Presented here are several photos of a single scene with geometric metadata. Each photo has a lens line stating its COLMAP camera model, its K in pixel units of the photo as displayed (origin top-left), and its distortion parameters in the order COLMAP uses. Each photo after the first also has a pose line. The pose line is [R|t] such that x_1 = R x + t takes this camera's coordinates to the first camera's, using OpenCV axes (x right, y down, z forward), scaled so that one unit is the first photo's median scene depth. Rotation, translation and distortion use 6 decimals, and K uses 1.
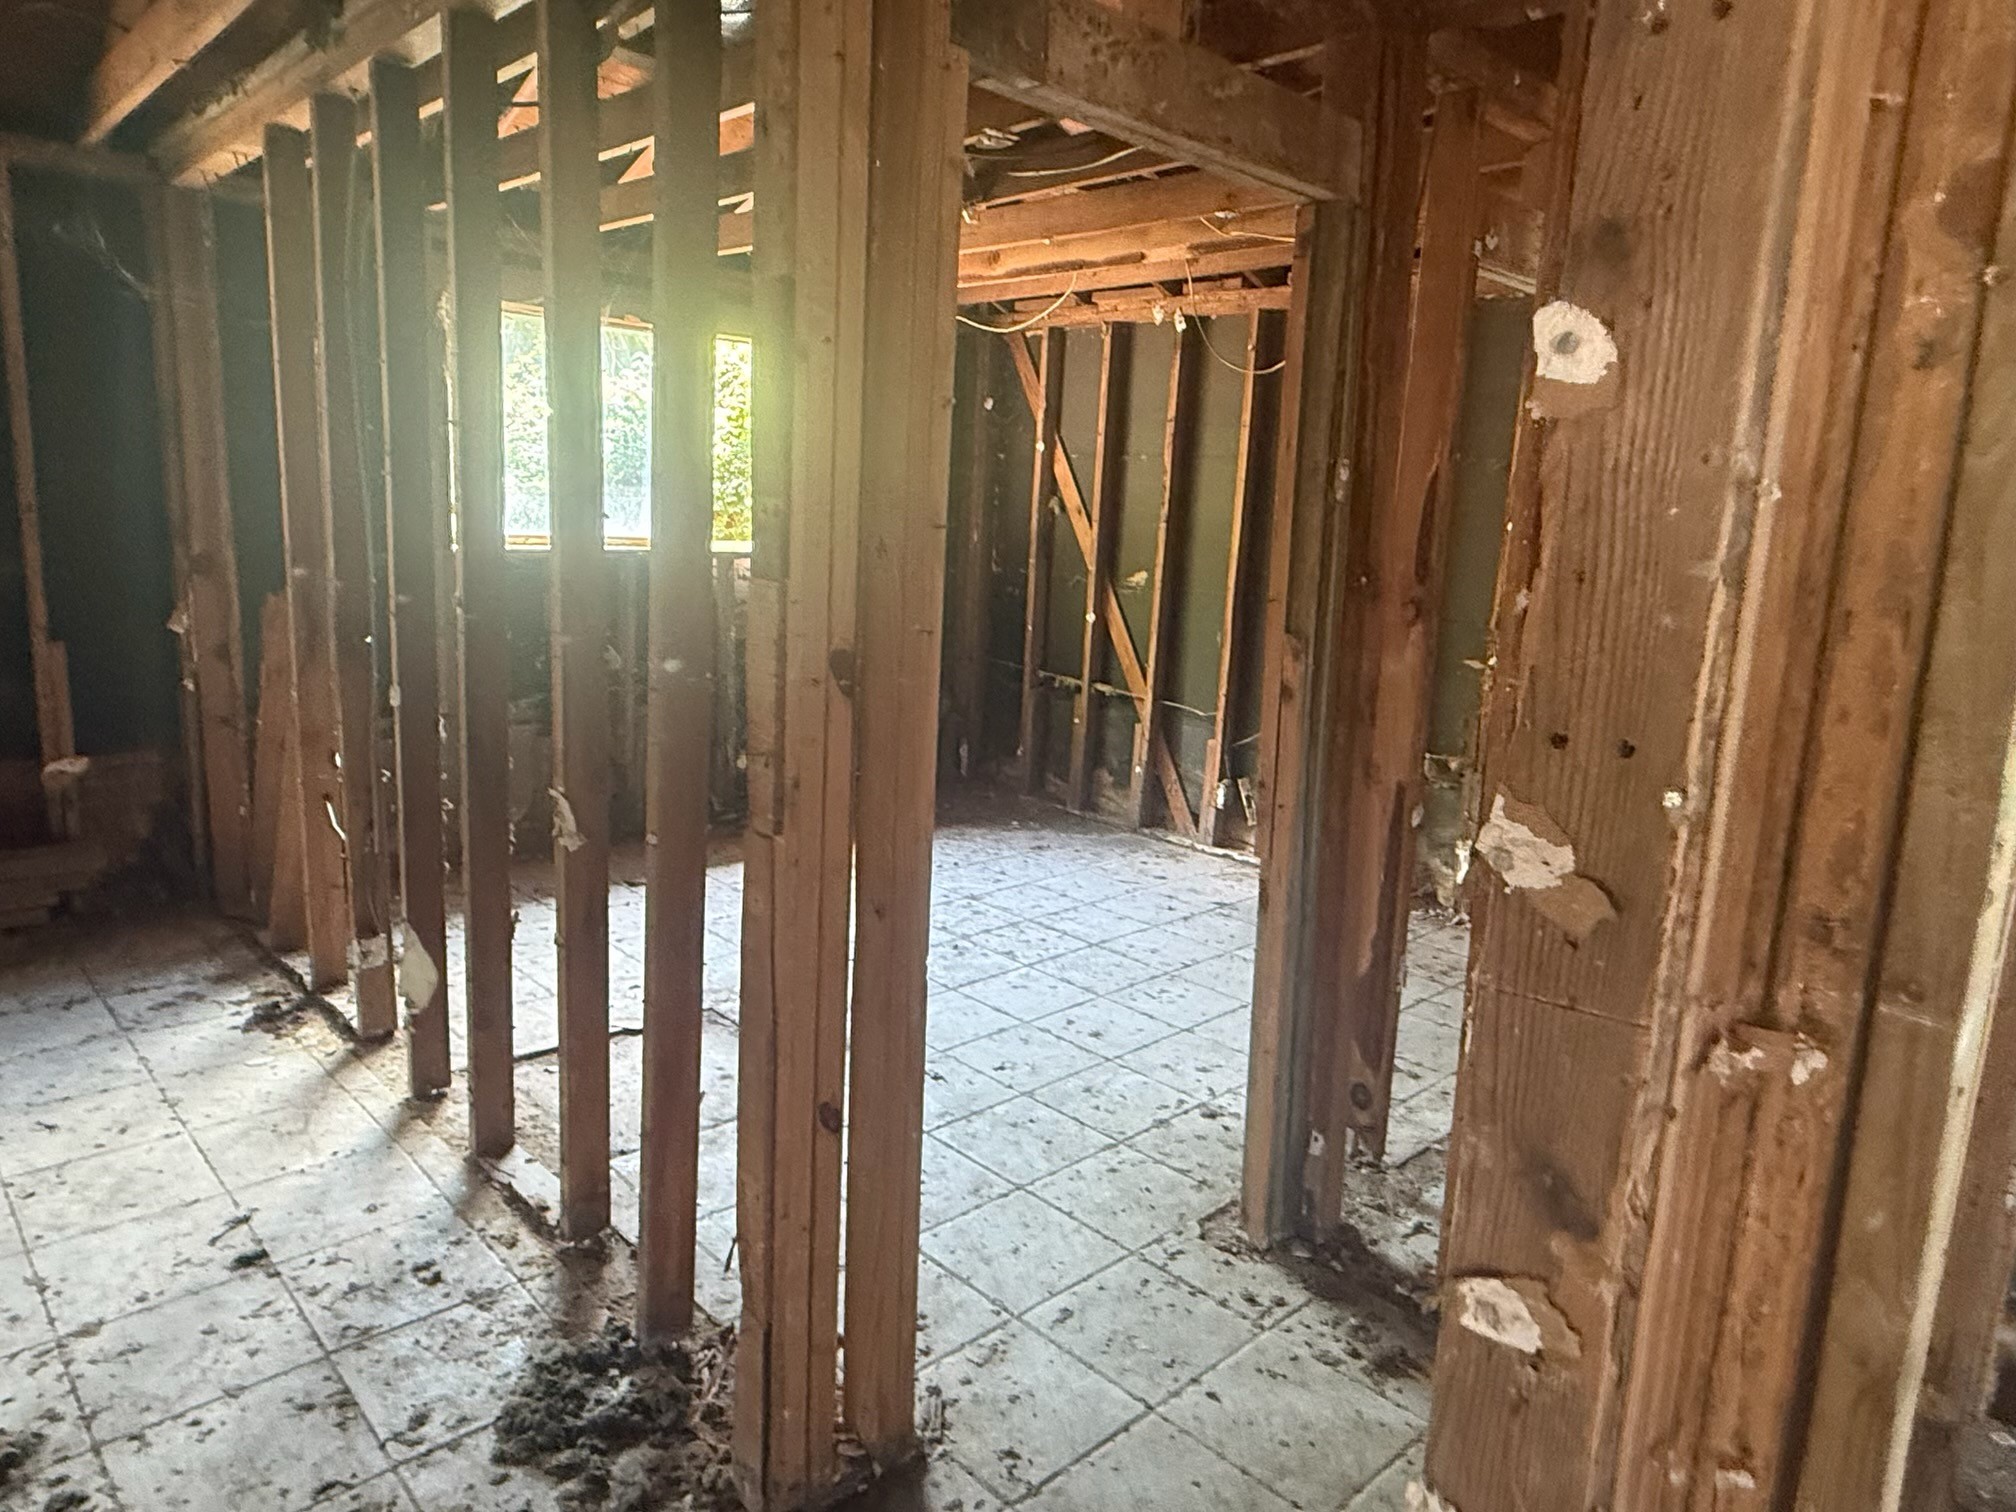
lens RADIAL K [[1274.8, 0, 1003.4], [0, 1274.8, 746.6], [0, 0, 1]] dist [-0.007393, 0.001992]
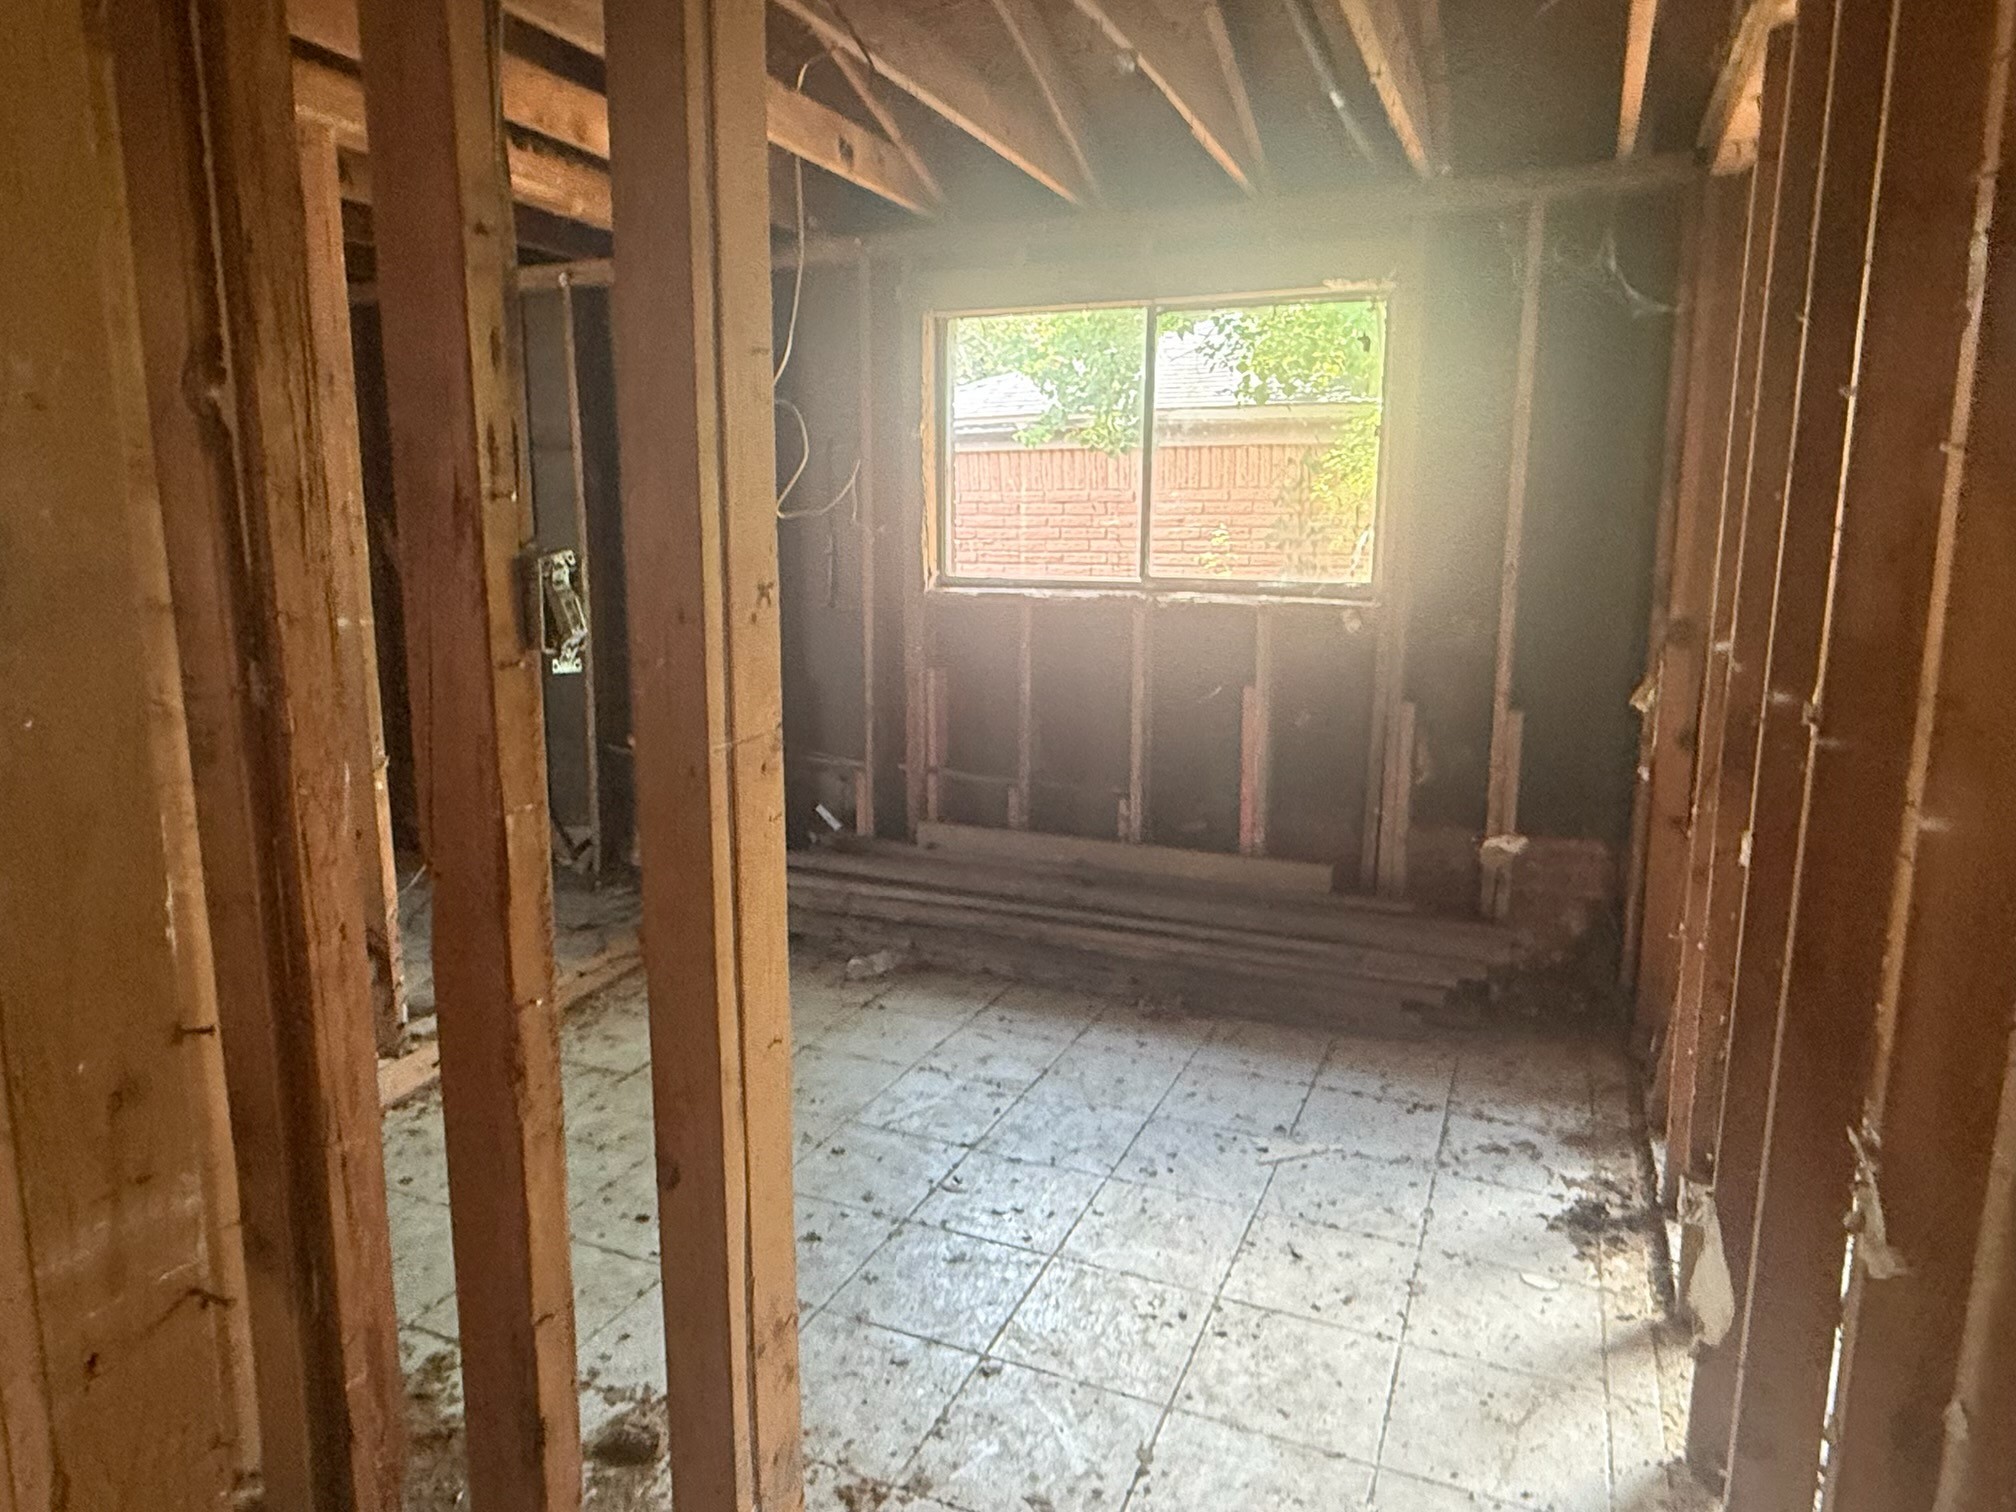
lens RADIAL K [[1274.8, 0, 1004.0], [0, 1274.8, 741.4], [0, 0, 1]] dist [-0.007393, 0.001992]
pose [[0.385490, 0.105520, -0.916659, -0.040852], [-0.154875, 0.986745, 0.048457, -0.053812], [0.909622, 0.123288, 0.396722, 0.336336]]
